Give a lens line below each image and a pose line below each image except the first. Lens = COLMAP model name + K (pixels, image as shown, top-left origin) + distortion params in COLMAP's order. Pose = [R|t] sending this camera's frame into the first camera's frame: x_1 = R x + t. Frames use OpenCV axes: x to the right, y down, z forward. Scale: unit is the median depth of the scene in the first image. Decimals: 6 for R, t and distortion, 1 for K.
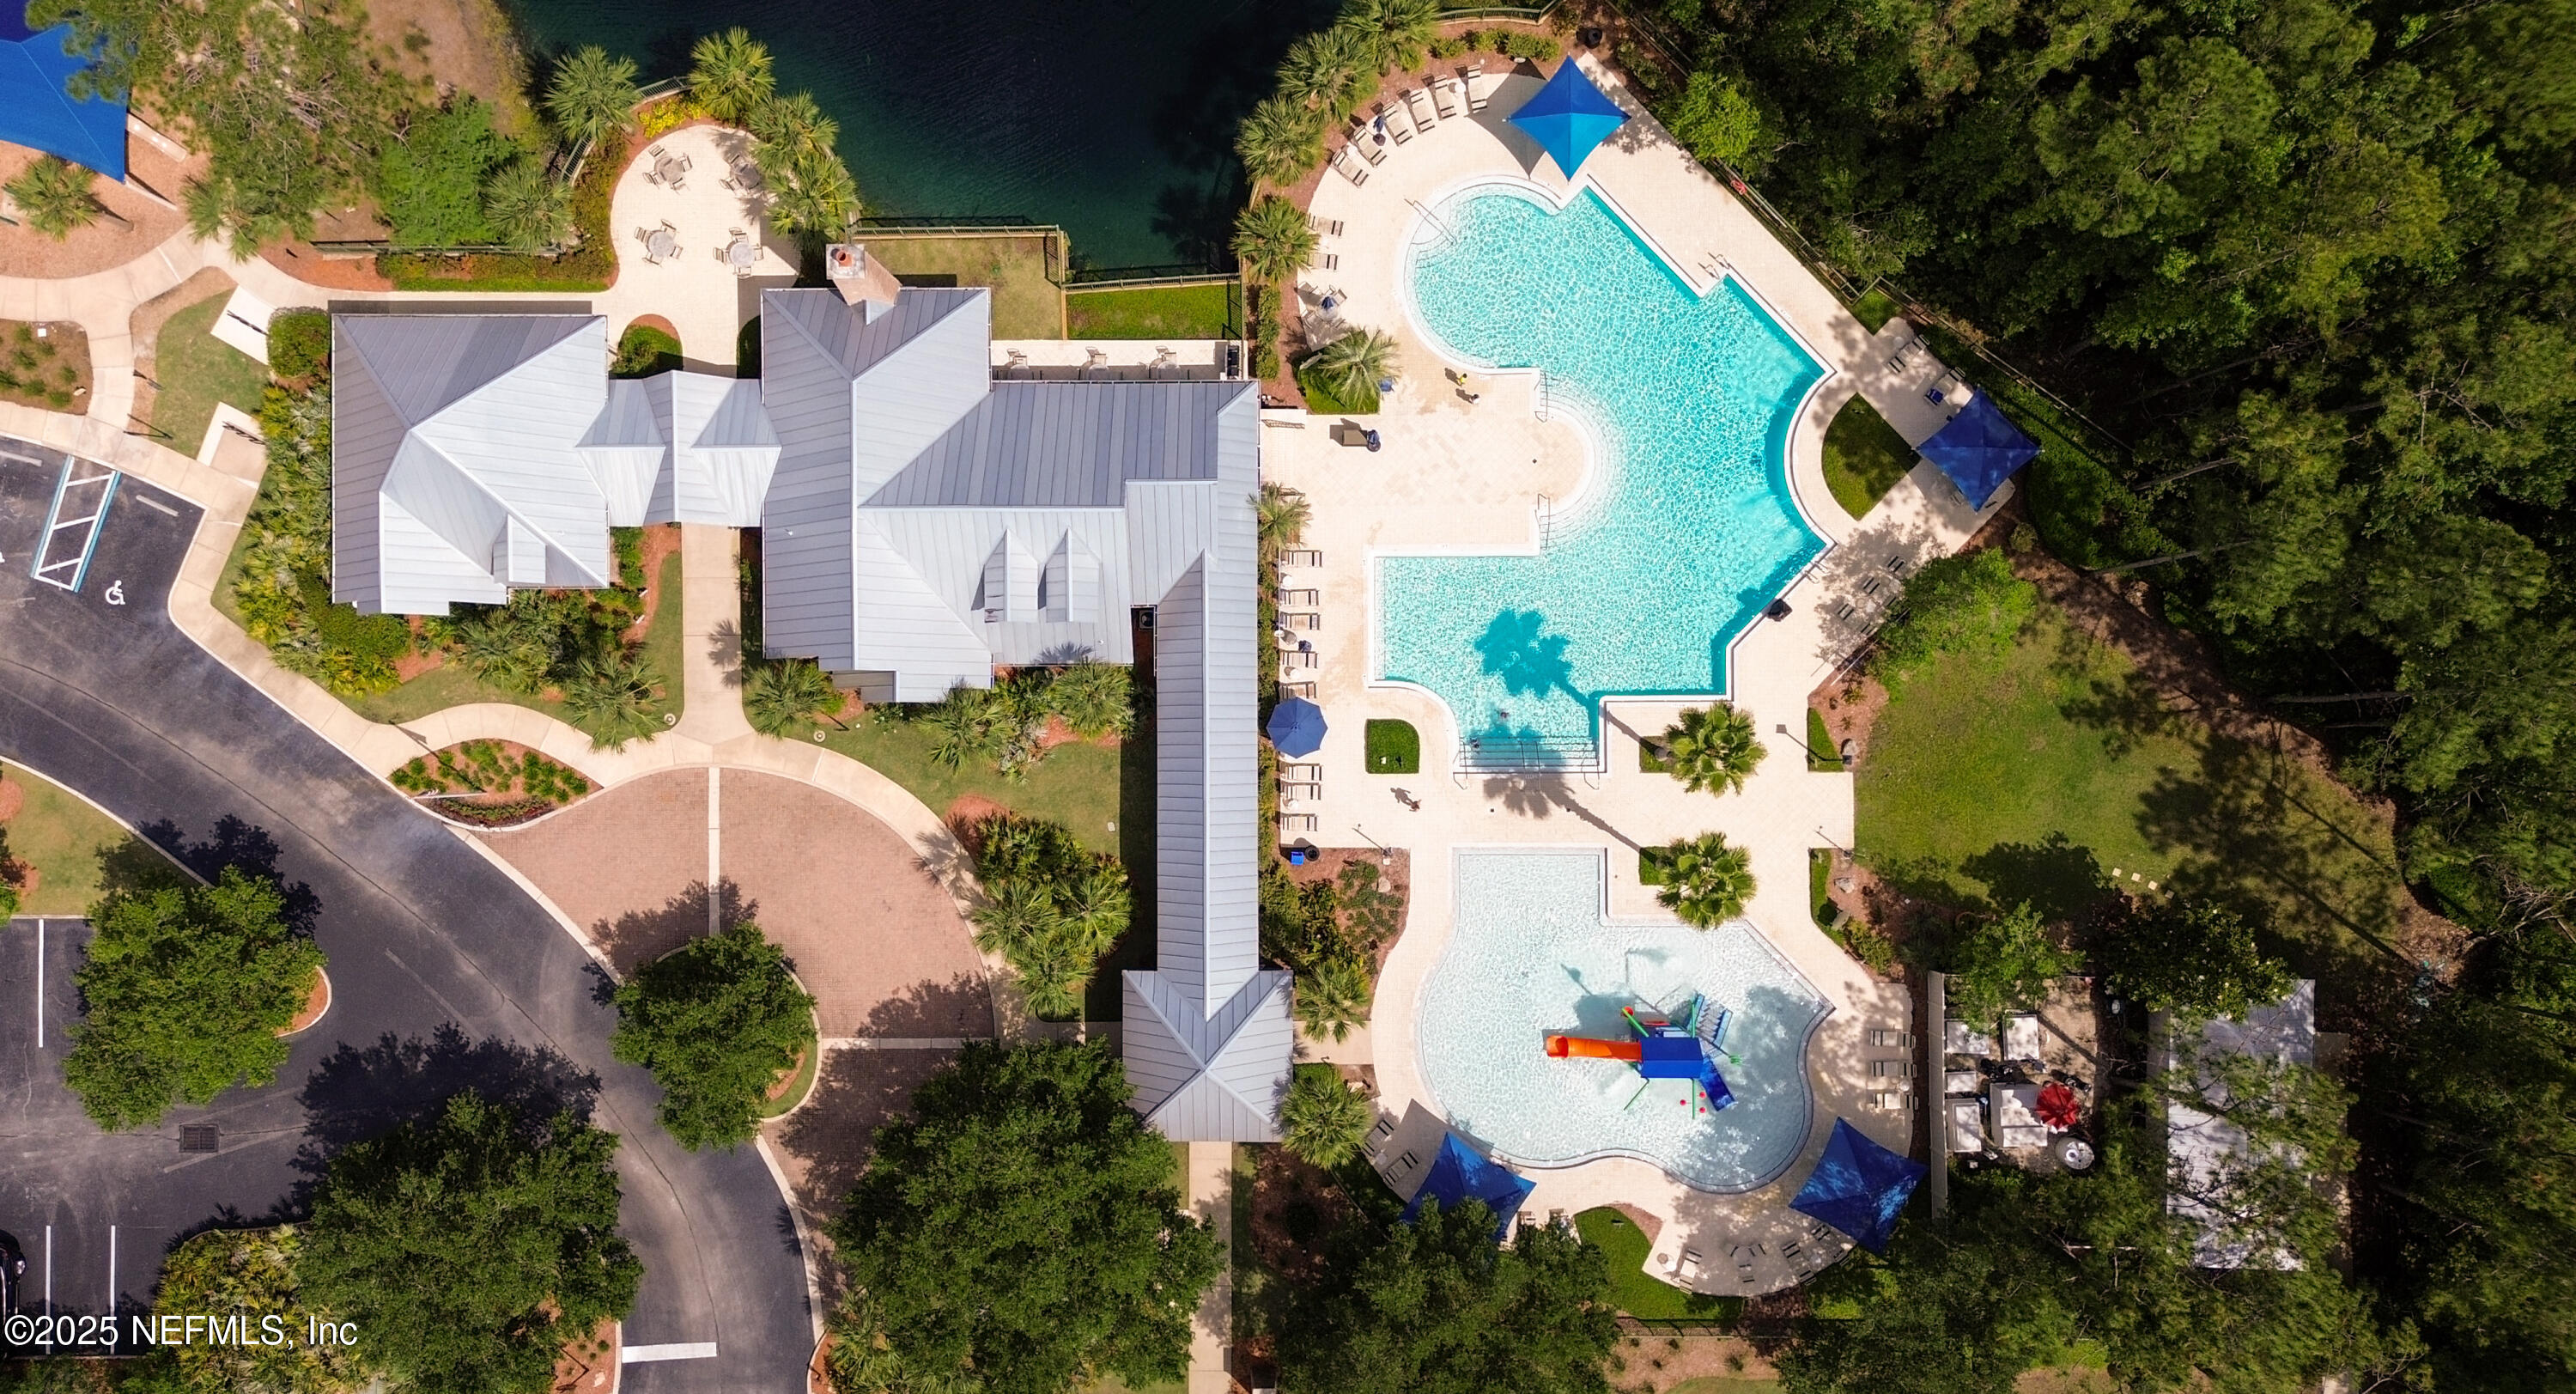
lens RADIAL K [[1950.6, 0, 1248.5], [0, 1950.6, 759.6], [0, 0, 1]] dist [0.142875, -0.299838]
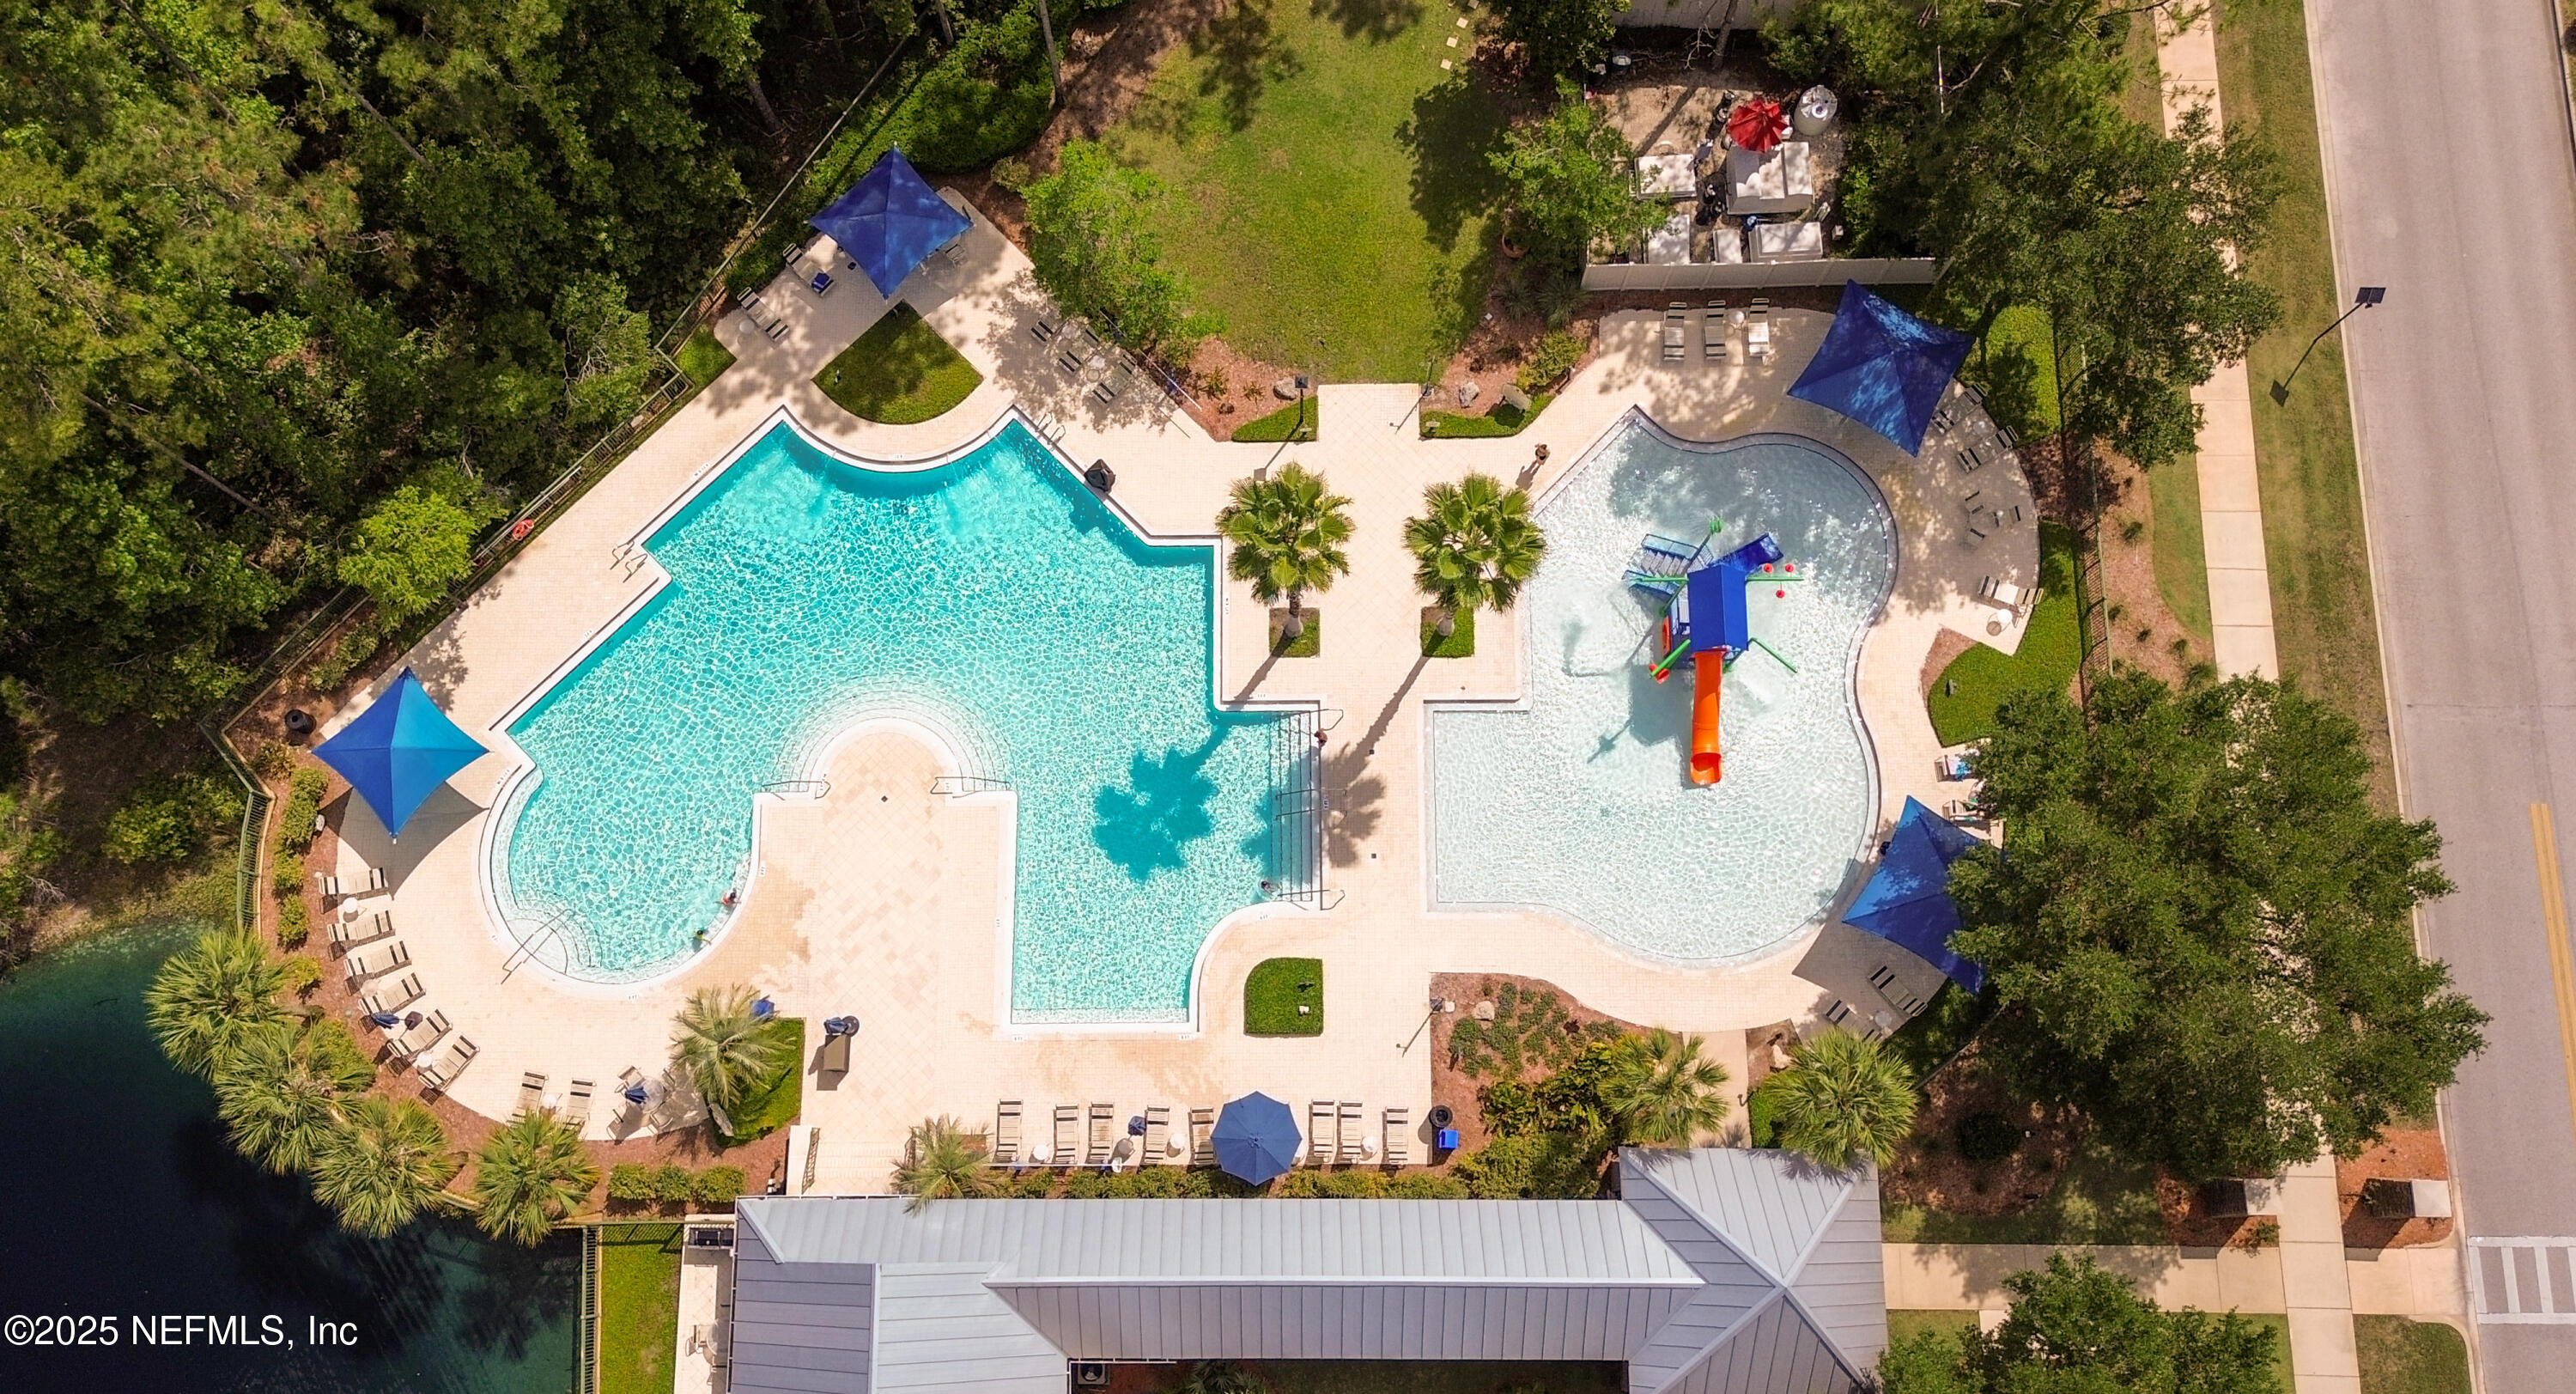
lens RADIAL K [[1950.6, 0, 1248.5], [0, 1950.6, 759.6], [0, 0, 1]] dist [0.142875, -0.299838]
pose [[0.003287, -0.976532, 0.215347, 0.006590], [0.999634, -0.002576, -0.026939, -0.000280], [0.026862, 0.215357, 0.976166, 0.303965]]
